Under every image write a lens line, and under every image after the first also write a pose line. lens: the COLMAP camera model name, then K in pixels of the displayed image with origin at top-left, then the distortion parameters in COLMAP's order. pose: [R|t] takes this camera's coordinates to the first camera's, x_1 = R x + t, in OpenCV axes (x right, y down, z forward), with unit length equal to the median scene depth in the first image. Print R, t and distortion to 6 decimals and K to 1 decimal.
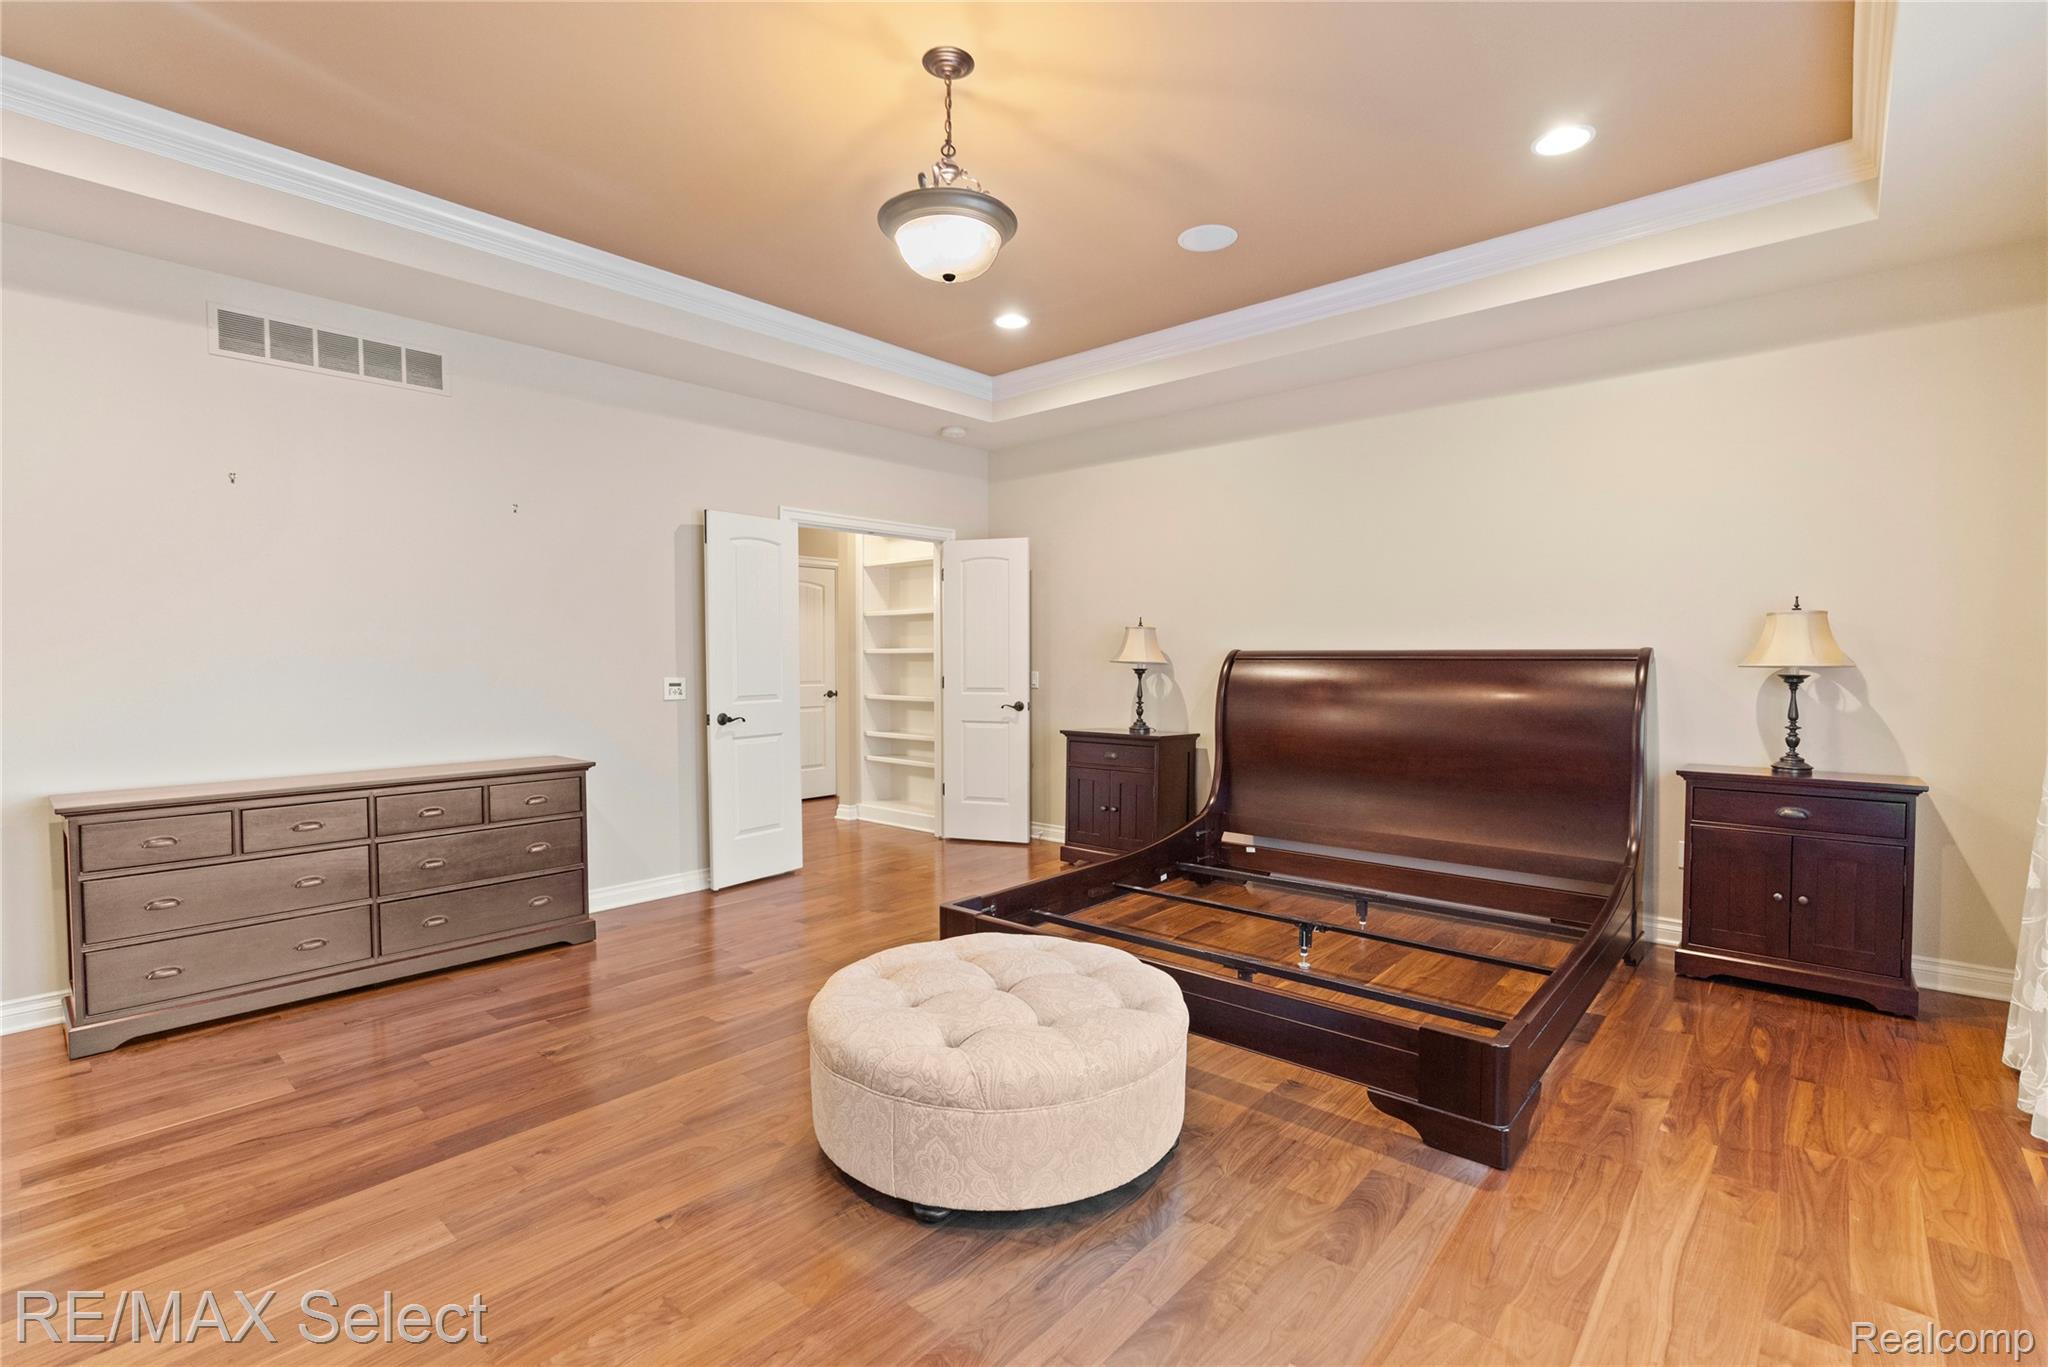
lens RADIAL K [[921.7, 0, 1033.7], [0, 921.7, 673.3], [0, 0, 1]] dist [-0.003772, 0.000494]
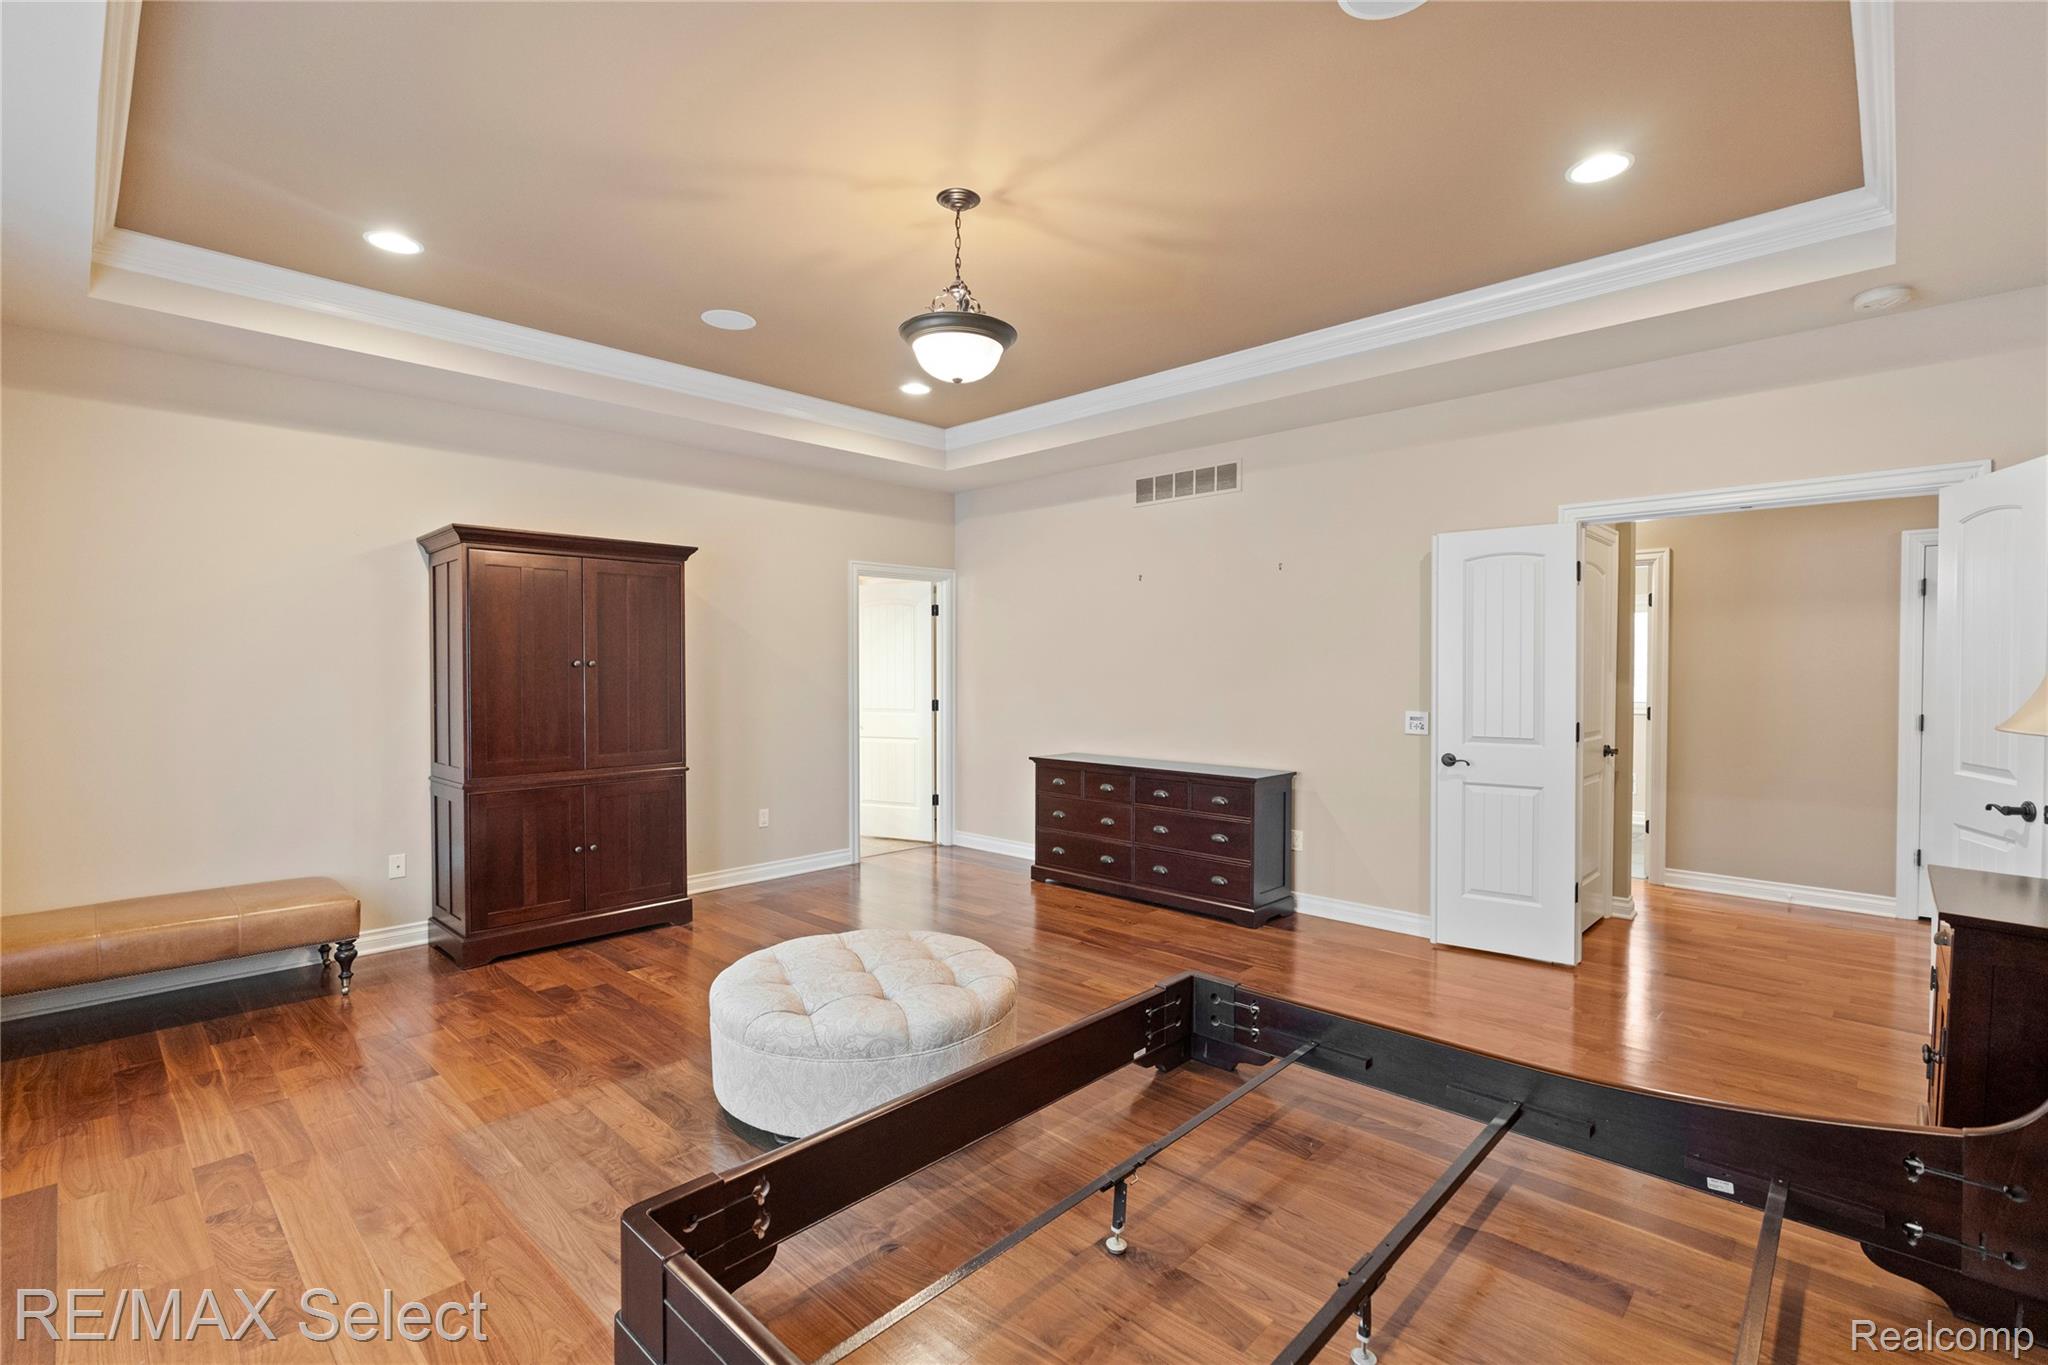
lens RADIAL K [[921.7, 0, 1033.7], [0, 921.7, 672.3], [0, 0, 1]] dist [-0.003772, 0.000494]
pose [[-0.032642, 0.011211, -0.999404, 0.778145], [-0.015884, 0.999805, 0.011734, -0.054342], [0.999341, 0.016257, -0.032458, 0.820921]]
